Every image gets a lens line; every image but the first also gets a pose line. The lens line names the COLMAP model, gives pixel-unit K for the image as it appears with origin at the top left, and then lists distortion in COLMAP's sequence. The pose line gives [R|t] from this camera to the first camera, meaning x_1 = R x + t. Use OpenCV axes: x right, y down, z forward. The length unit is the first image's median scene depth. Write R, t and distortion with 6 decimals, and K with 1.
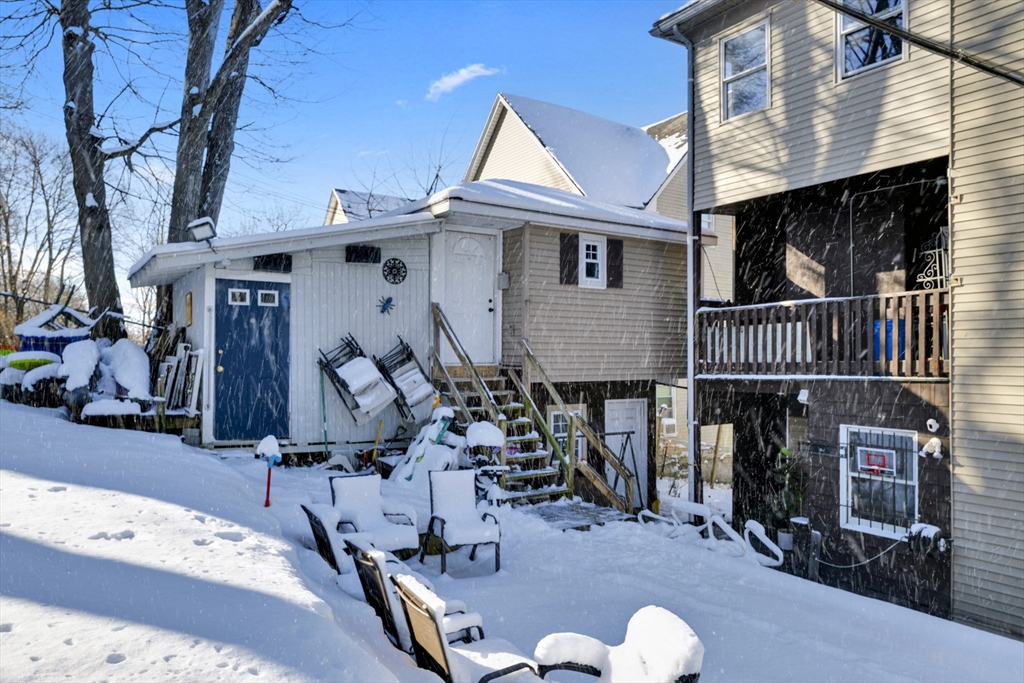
lens RADIAL K [[682.2, 0, 512.0], [0, 682.2, 341.5], [0, 0, 1]] dist [0.001433, 0.001298]
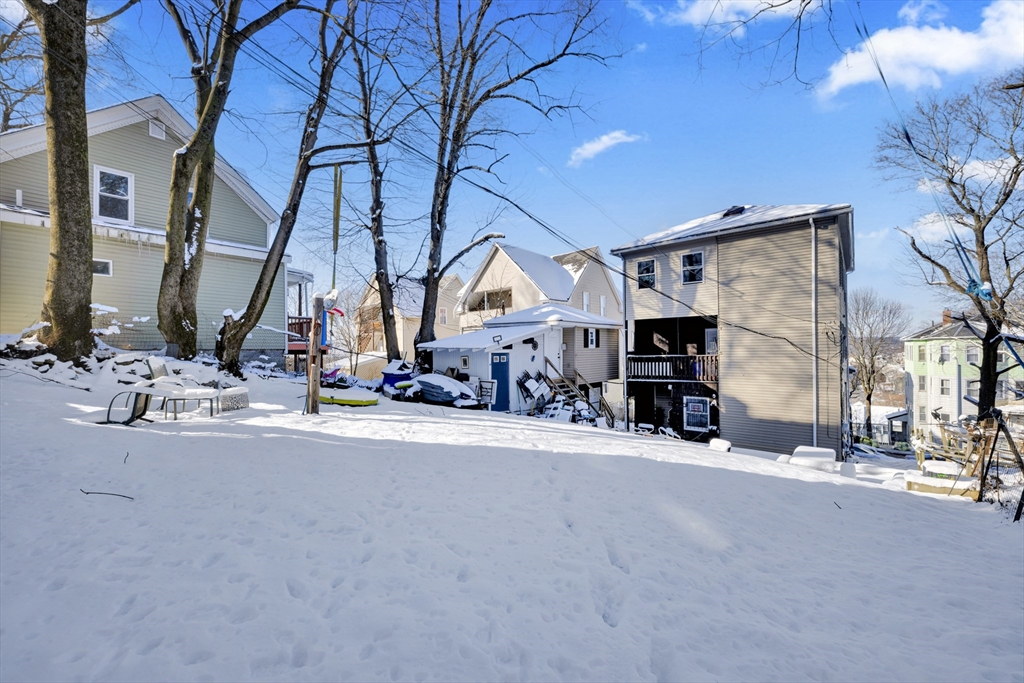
lens RADIAL K [[403.8, 0, 512.0], [0, 403.8, 341.5], [0, 0, 1]] dist [-0.000055, 0.000125]
pose [[0.964927, -0.006628, 0.262435, -0.674459], [0.006642, 0.999978, 0.000832, -0.120504], [-0.262434, 0.000941, 0.964949, -0.508793]]
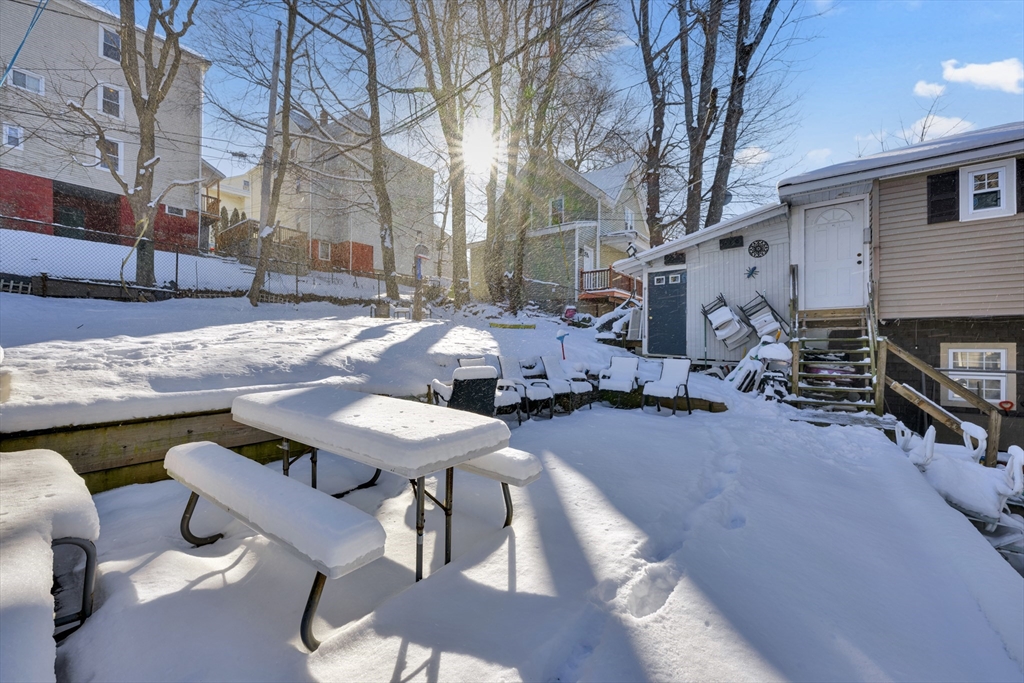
lens RADIAL K [[403.8, 0, 512.0], [0, 403.8, 341.5], [0, 0, 1]] dist [-0.000055, 0.000125]
pose [[0.328220, -0.016521, -0.944457, 0.479230], [0.014034, 0.999822, -0.012612, 0.102796], [0.944497, -0.009116, 0.328394, 0.199977]]
